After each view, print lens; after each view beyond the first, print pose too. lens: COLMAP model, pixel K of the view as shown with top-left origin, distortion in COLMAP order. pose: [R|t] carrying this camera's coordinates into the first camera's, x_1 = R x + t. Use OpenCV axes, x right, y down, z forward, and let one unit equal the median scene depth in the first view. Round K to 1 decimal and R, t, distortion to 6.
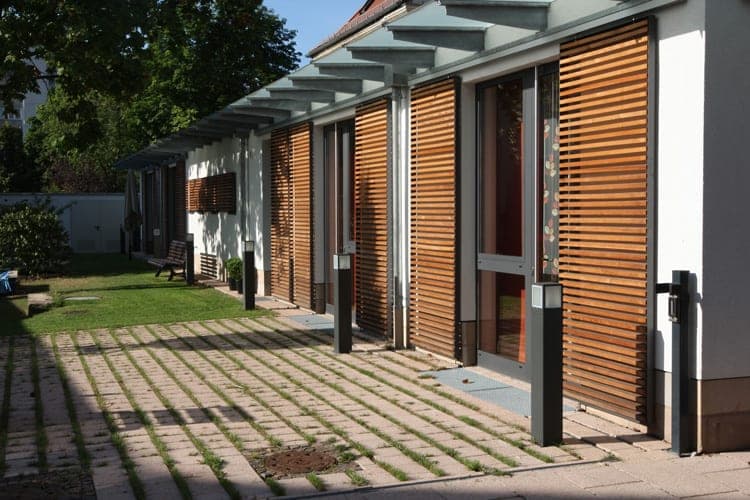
lens RADIAL K [[933.7, 0, 375.6], [0, 933.7, 250.5], [0, 0, 1]] dist [0.036975, 0.000000]
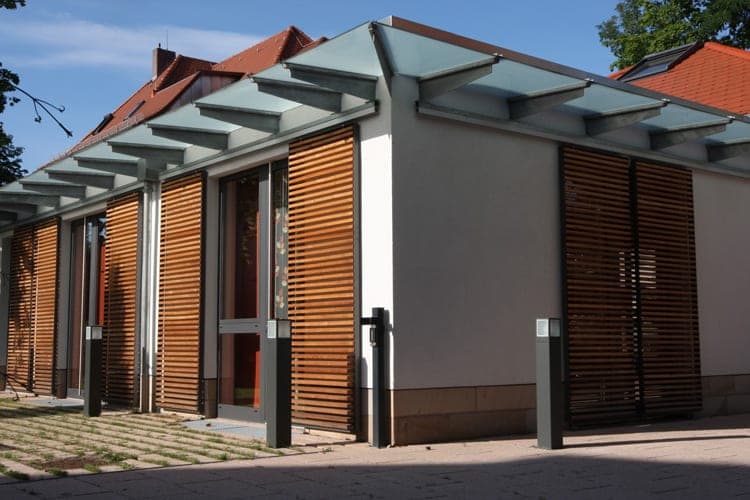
lens RADIAL K [[933.7, 0, 377.9], [0, 933.7, 248.7], [0, 0, 1]] dist [0.036975, 0.000000]
pose [[0.957633, 0.028520, 0.286575, -0.039766], [0.012692, 0.989938, -0.140930, 0.083882], [-0.287711, 0.138596, 0.947636, -0.184540]]
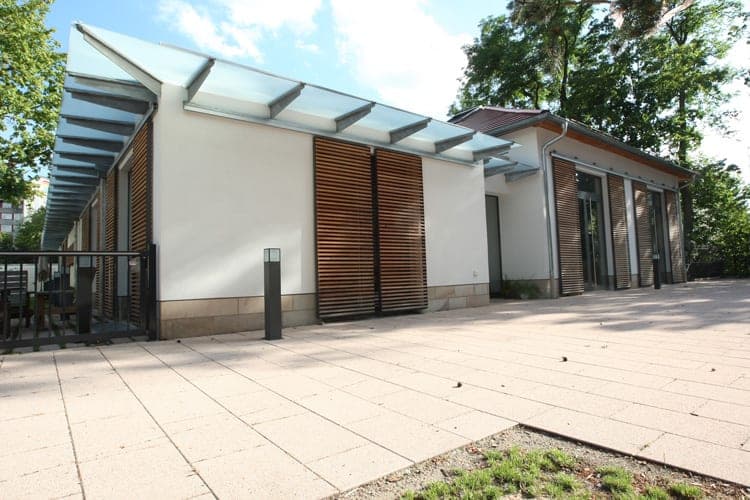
lens RADIAL K [[463.0, 0, 374.0], [0, 463.0, 249.6], [0, 0, 1]] dist [-0.061432, 0.000653]
pose [[0.953771, -0.008671, 0.300410, 0.350678], [0.040859, 0.994044, -0.101032, 0.097732], [-0.297745, 0.108636, 0.948444, 0.004422]]
